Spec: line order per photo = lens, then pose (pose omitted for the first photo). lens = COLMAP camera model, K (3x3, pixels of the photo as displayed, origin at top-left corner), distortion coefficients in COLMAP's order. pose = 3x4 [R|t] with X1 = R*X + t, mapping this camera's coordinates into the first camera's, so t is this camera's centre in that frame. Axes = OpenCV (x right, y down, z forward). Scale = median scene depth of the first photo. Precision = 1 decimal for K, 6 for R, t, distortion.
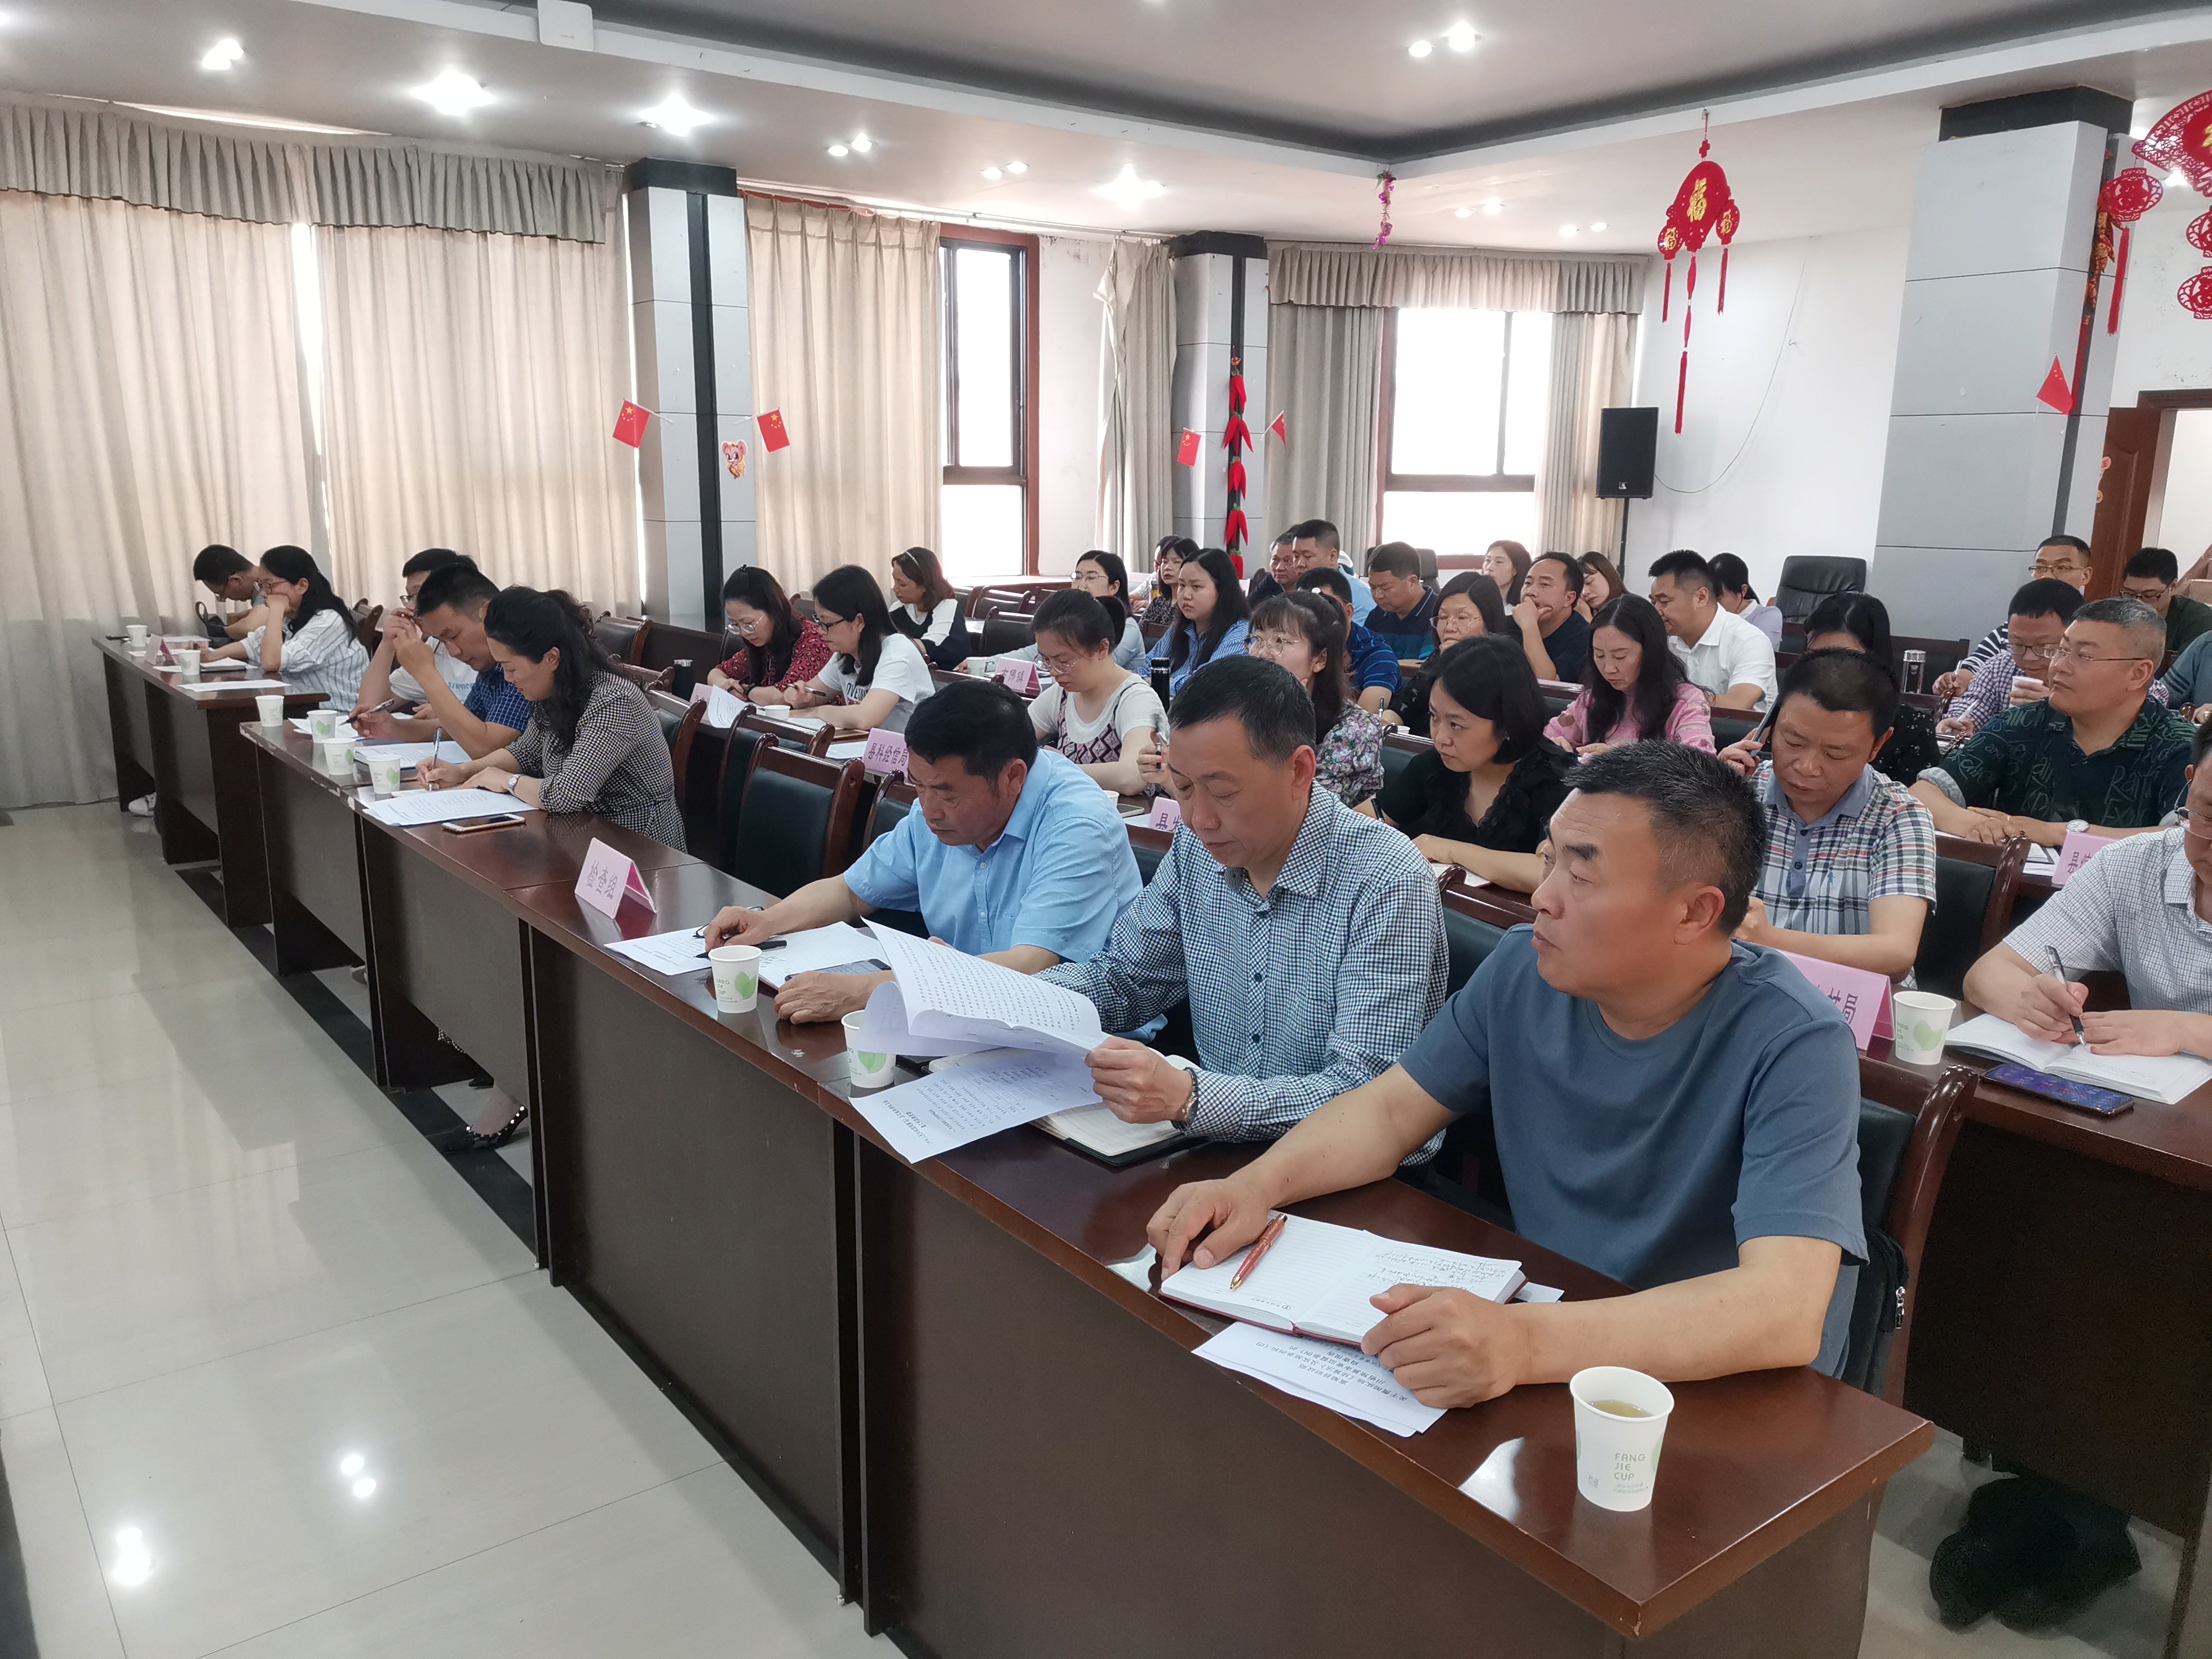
lens RADIAL K [[1681.9, 0, 1107.3], [0, 1681.9, 820.9], [0, 0, 1]] dist [0.034444, 0.003778]
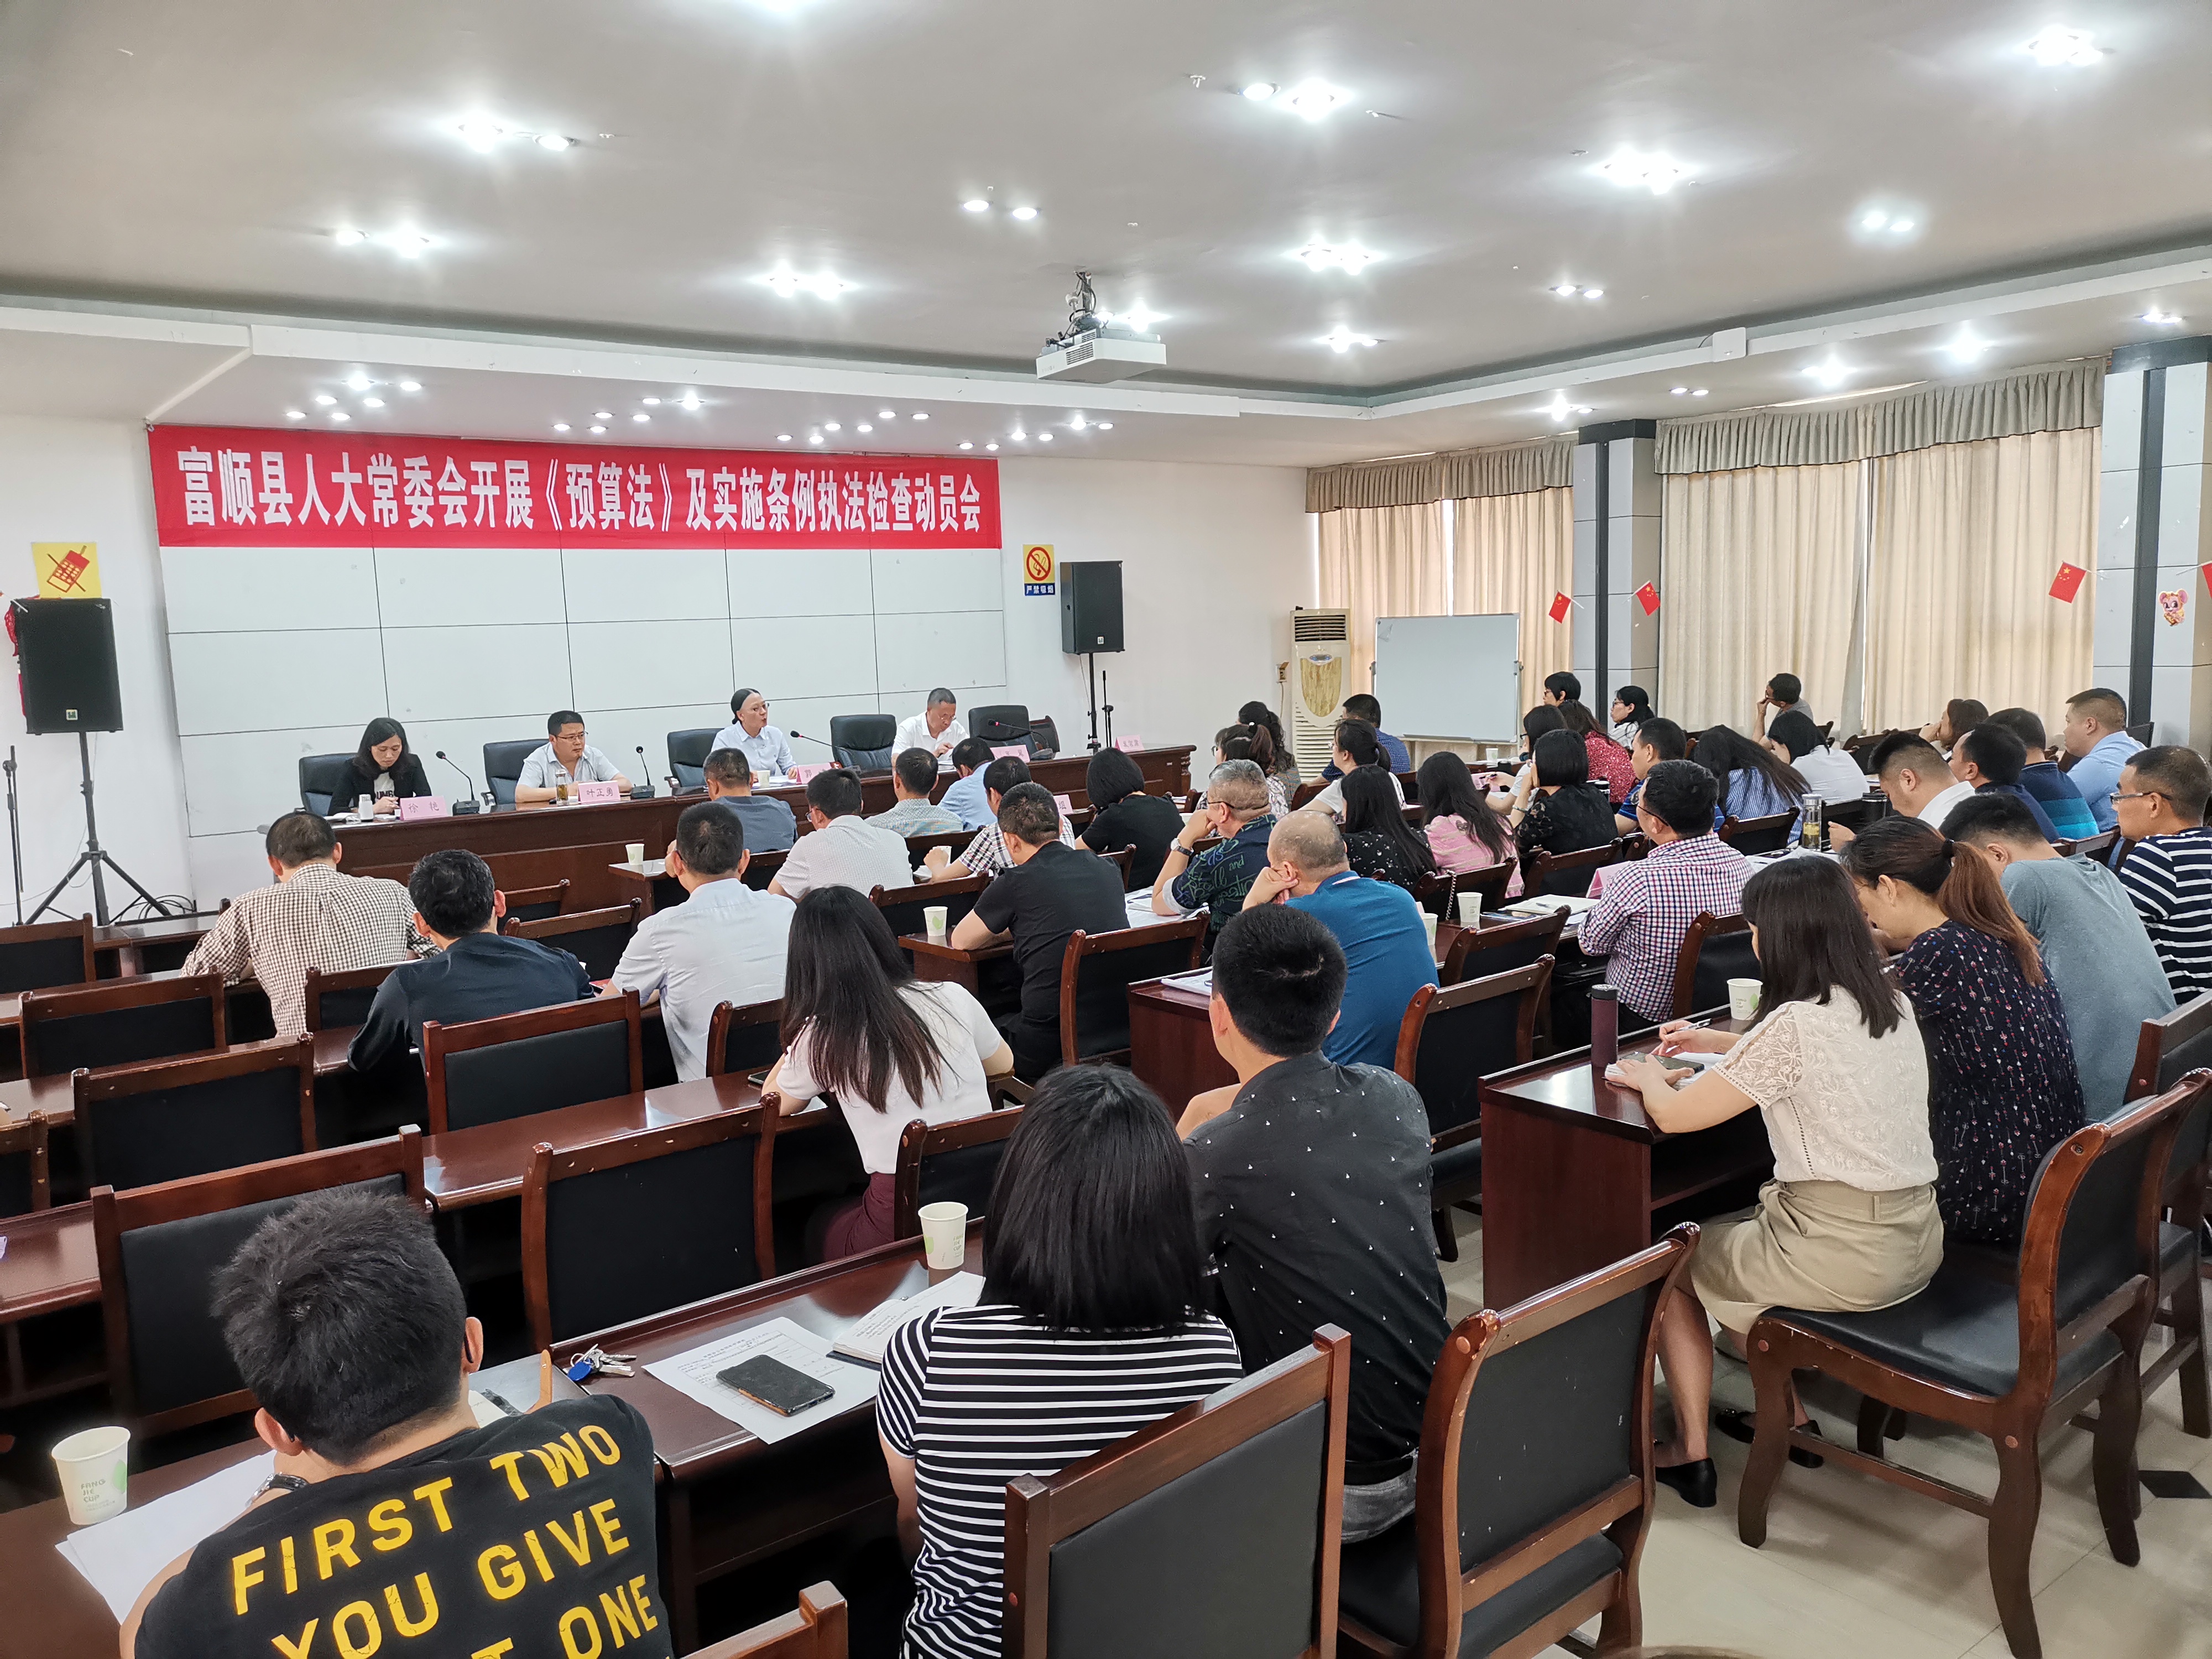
lens RADIAL K [[1681.9, 0, 1101.1], [0, 1681.9, 821.8], [0, 0, 1]] dist [0.034444, 0.003778]
pose [[0.022046, 0.102102, -0.994530, 0.904254], [-0.193212, 0.976453, 0.095963, -0.062006], [0.980909, 0.190040, 0.041254, 0.353624]]
